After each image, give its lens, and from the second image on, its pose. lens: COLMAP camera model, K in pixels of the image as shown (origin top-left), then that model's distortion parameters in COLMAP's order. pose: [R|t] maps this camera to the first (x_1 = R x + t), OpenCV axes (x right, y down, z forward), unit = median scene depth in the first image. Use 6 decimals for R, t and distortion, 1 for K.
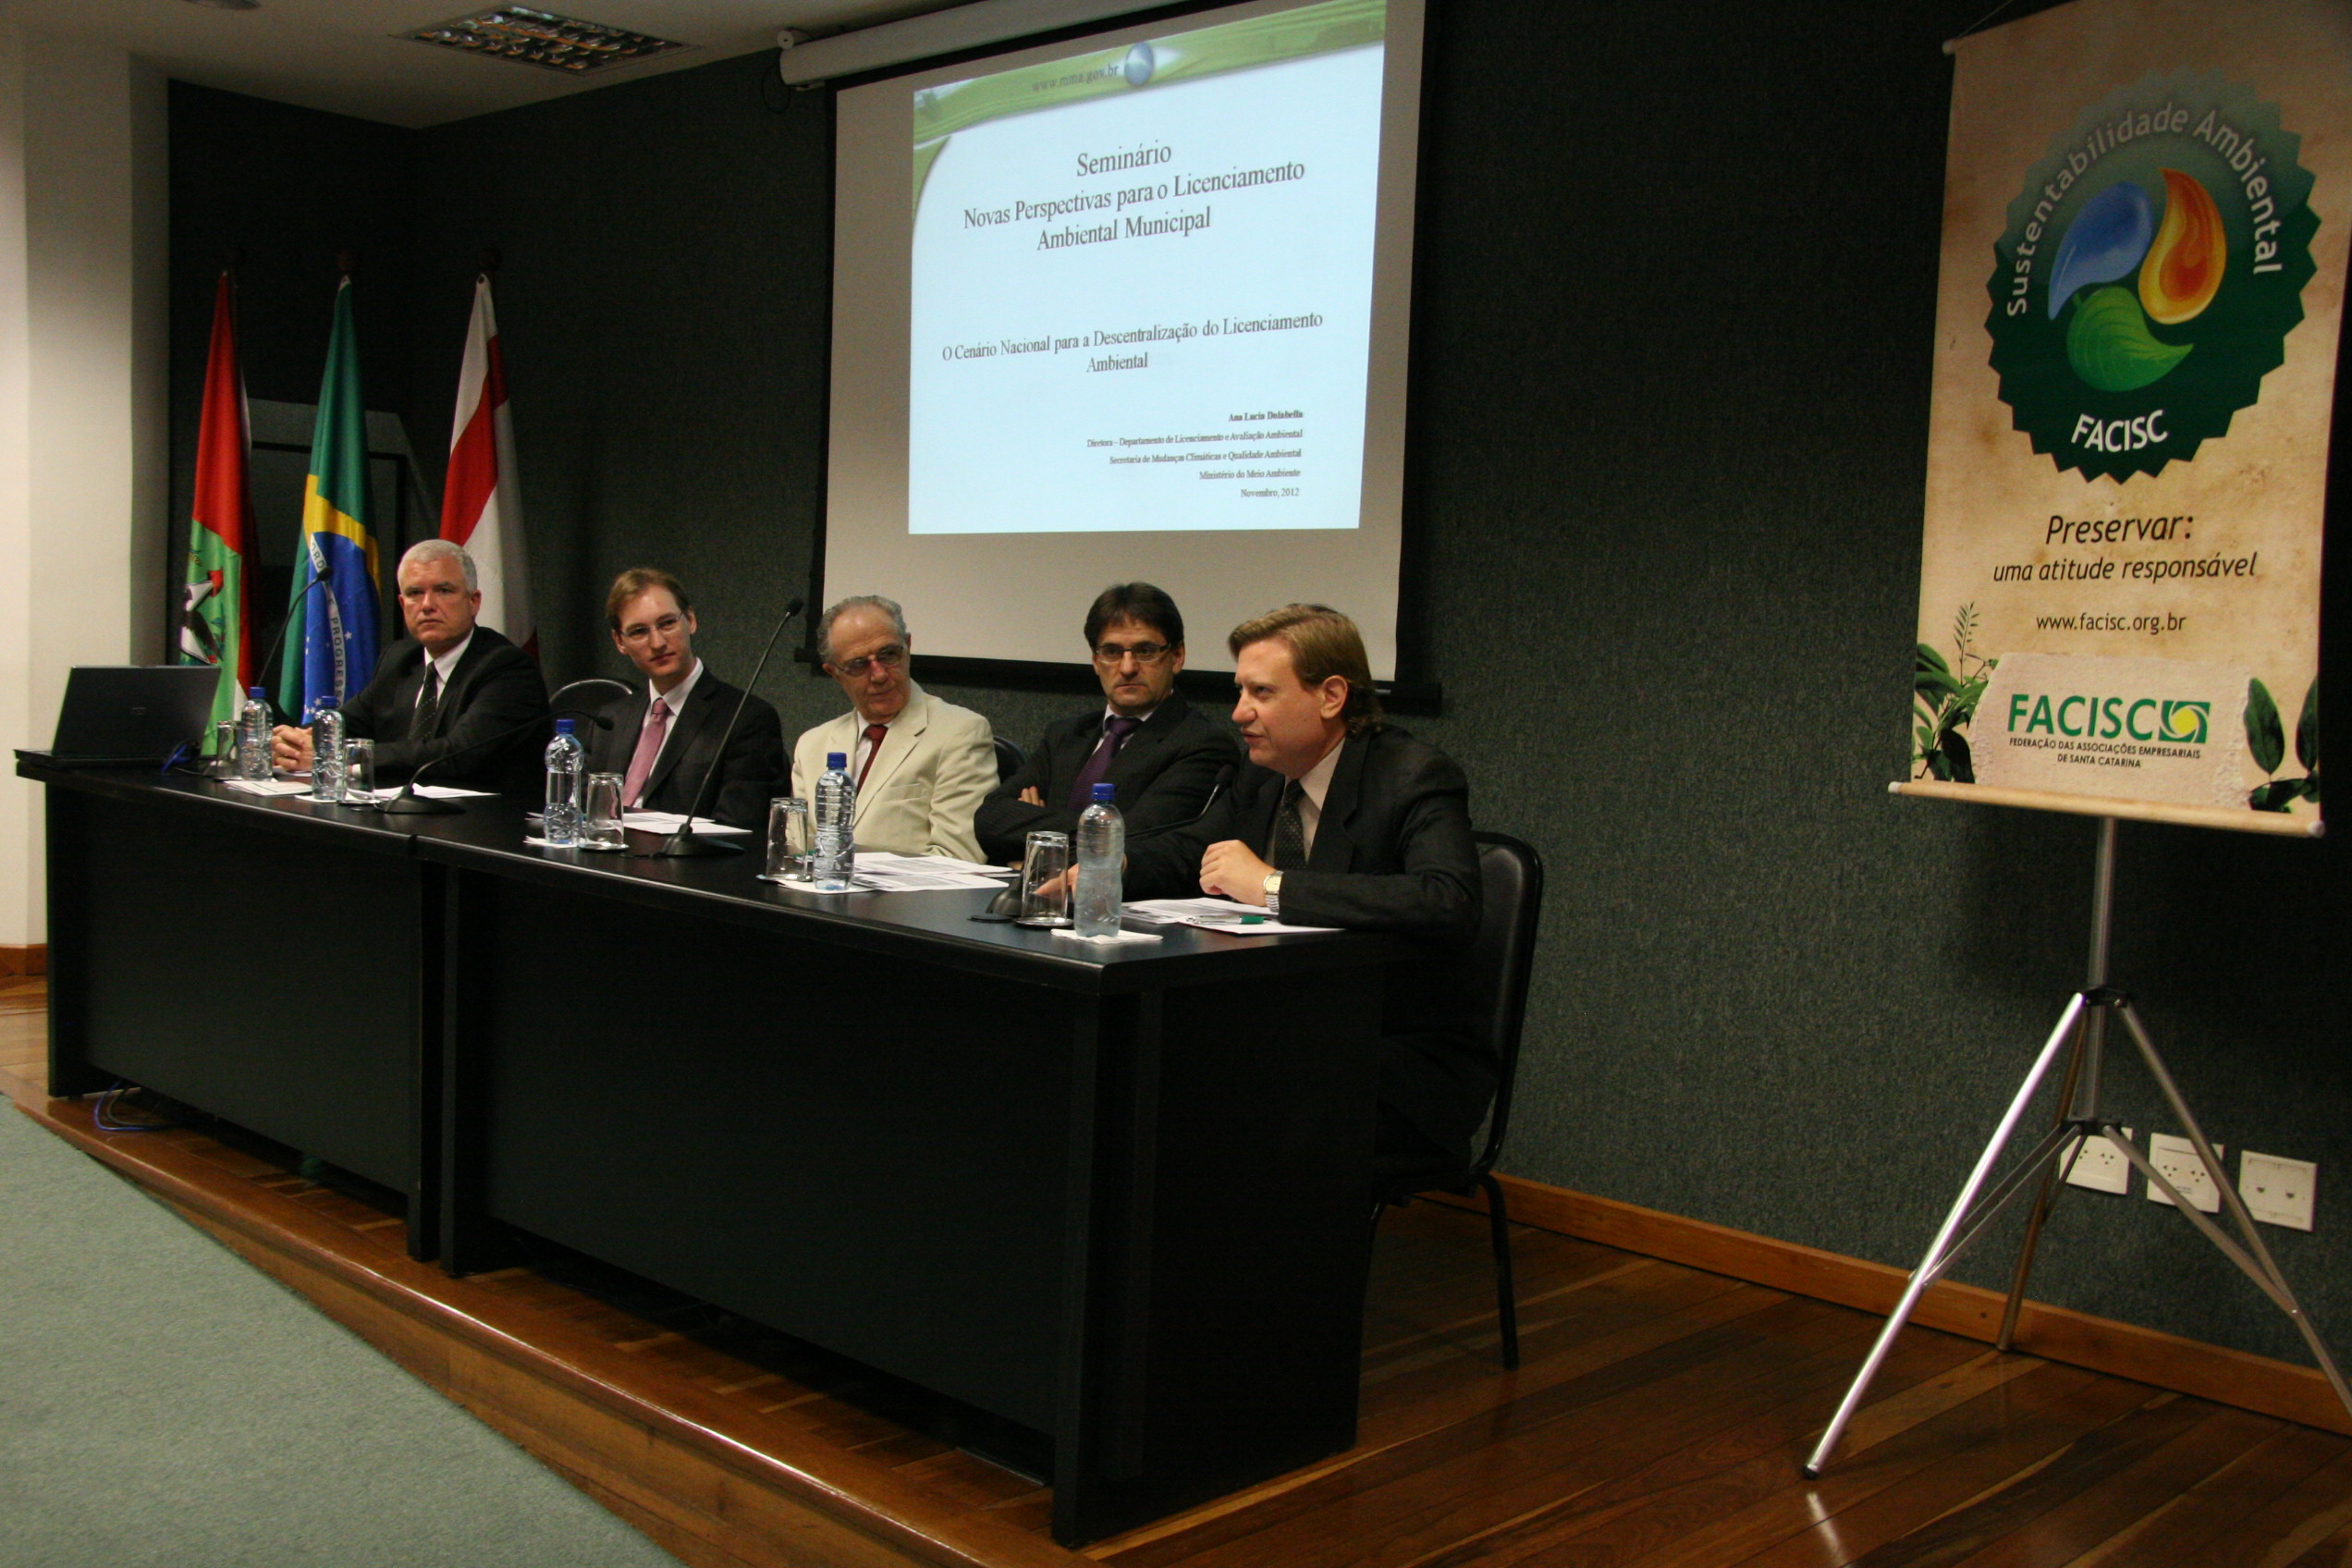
lens RADIAL K [[2309.3, 0, 1163.7], [0, 2309.3, 825.3], [0, 0, 1]] dist [-0.091079, 0.250741]
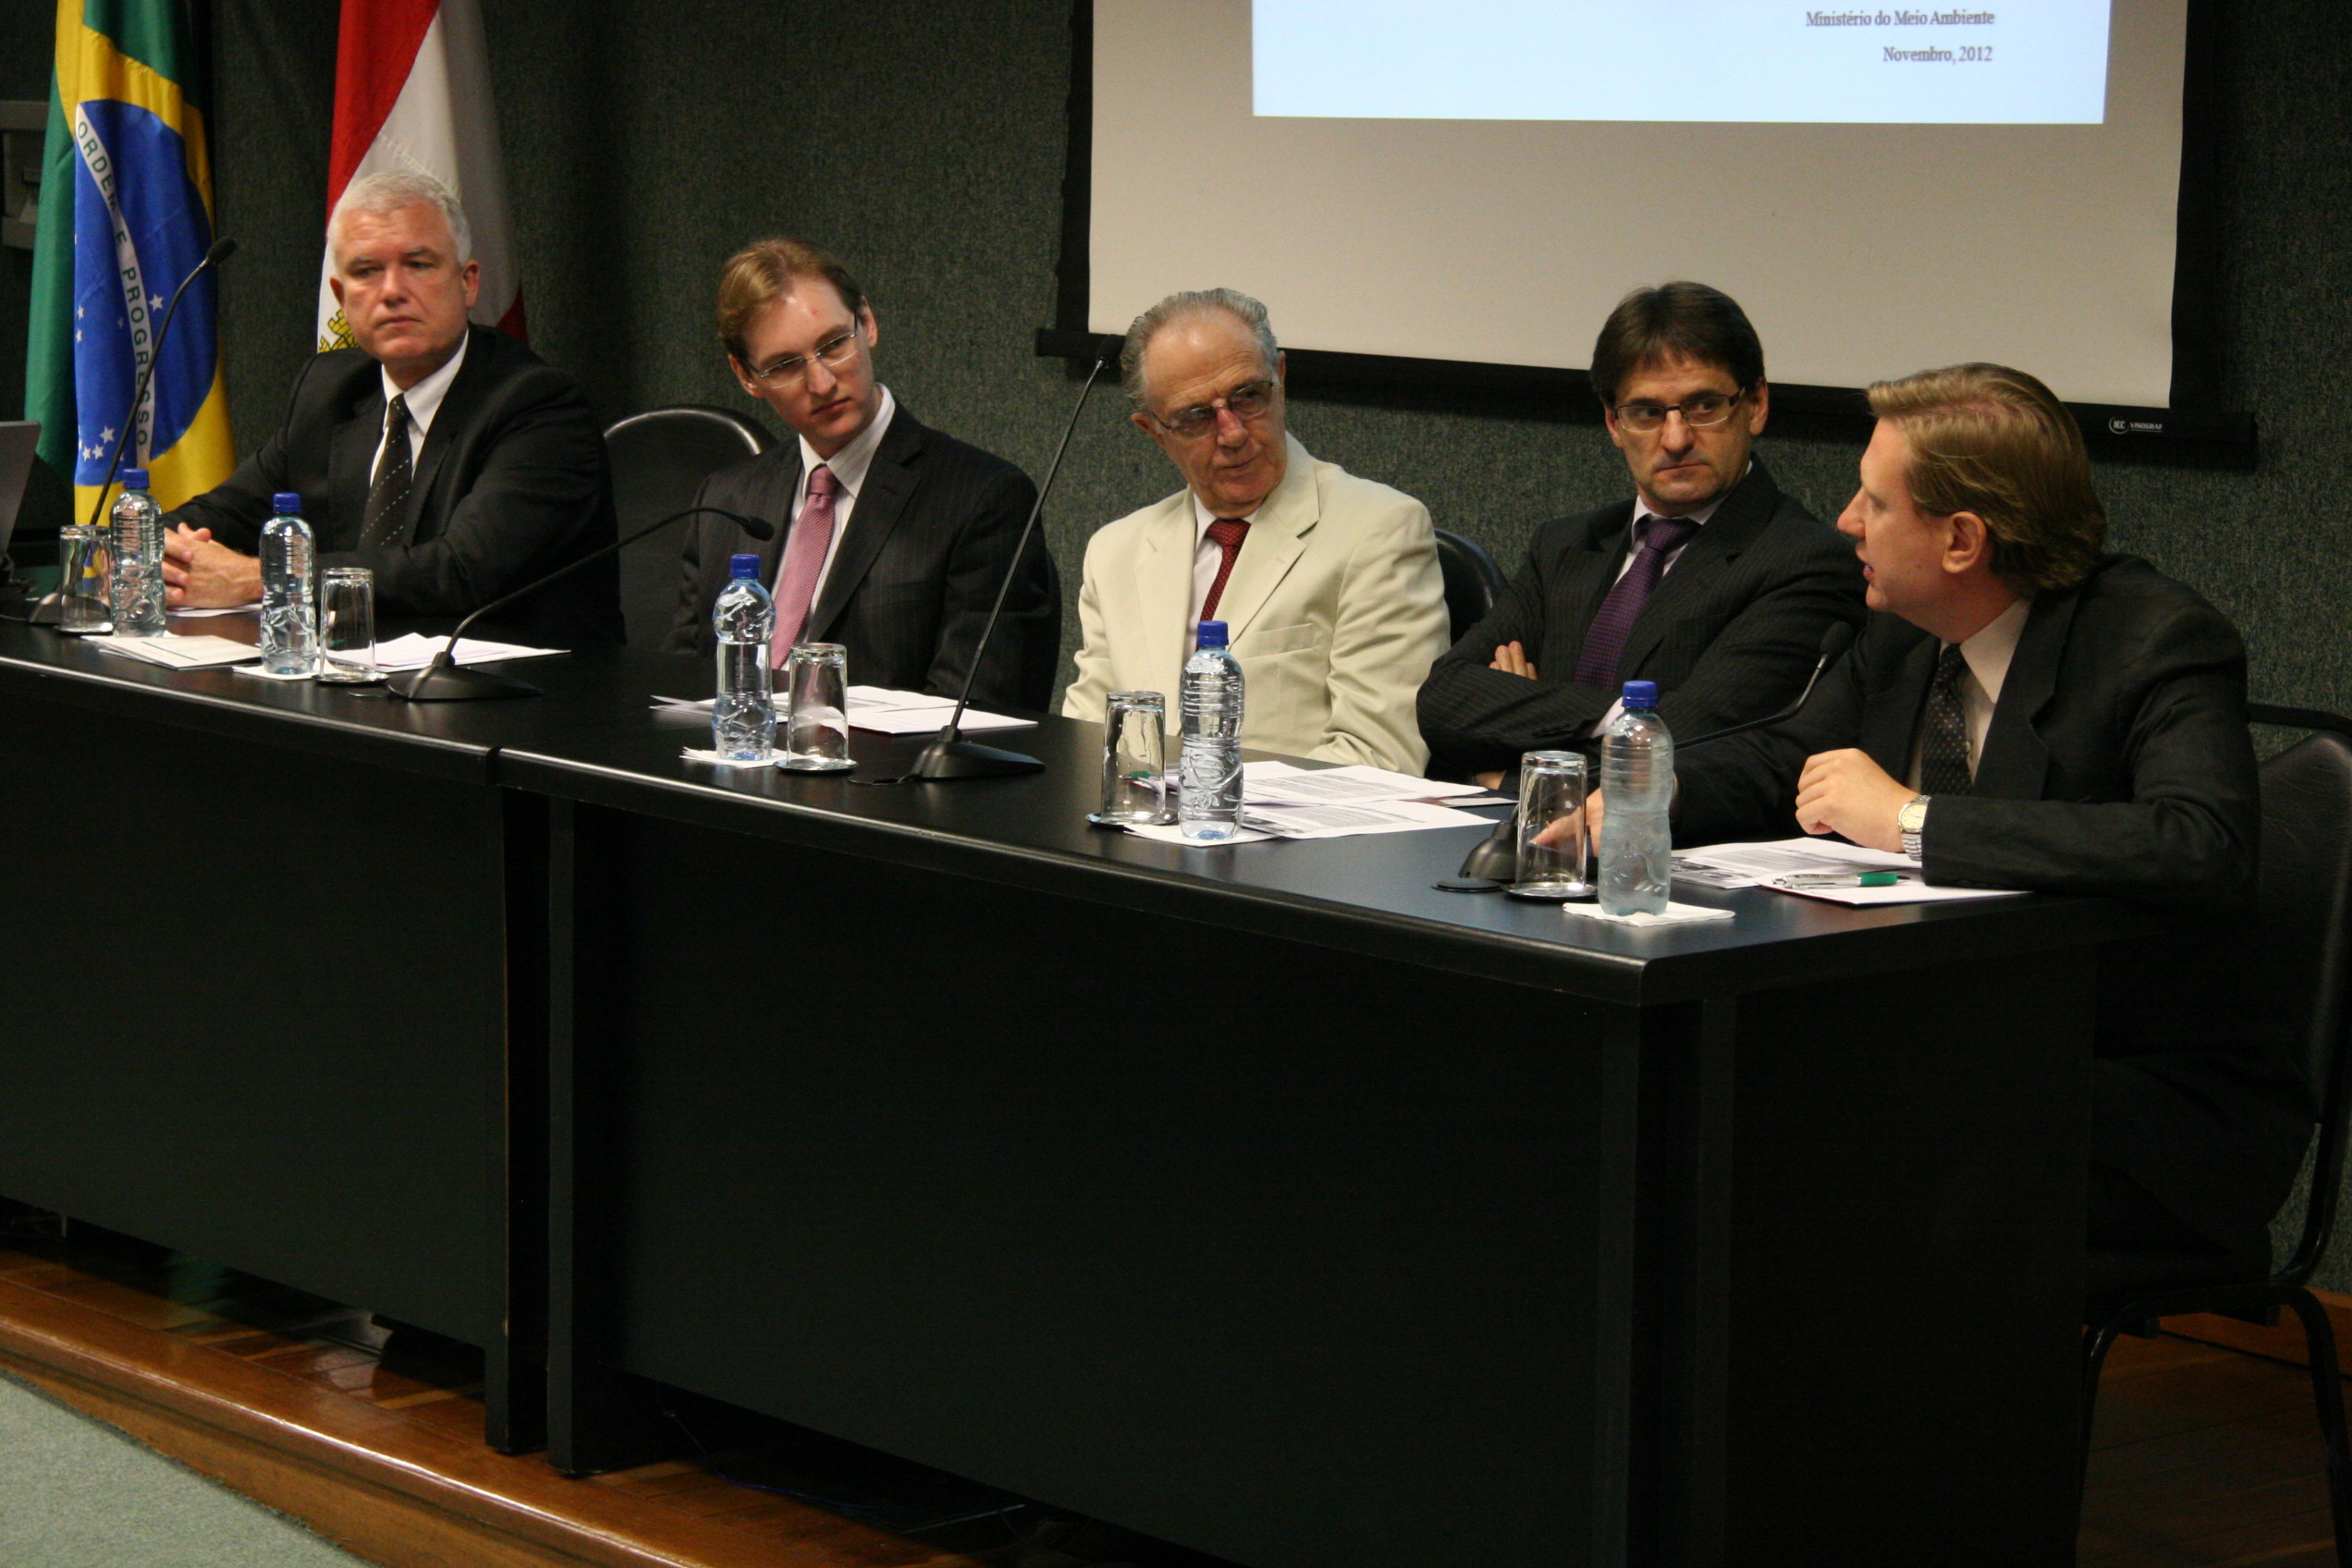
lens RADIAL K [[5783.5, 0, 1177.8], [0, 5783.5, 838.5], [0, 0, 1]] dist [0.530512, -0.497623]
pose [[0.994687, -0.016362, -0.101635, 0.008565], [0.022008, 0.998261, 0.054686, -0.055924], [0.100564, -0.056633, 0.993318, -0.549249]]
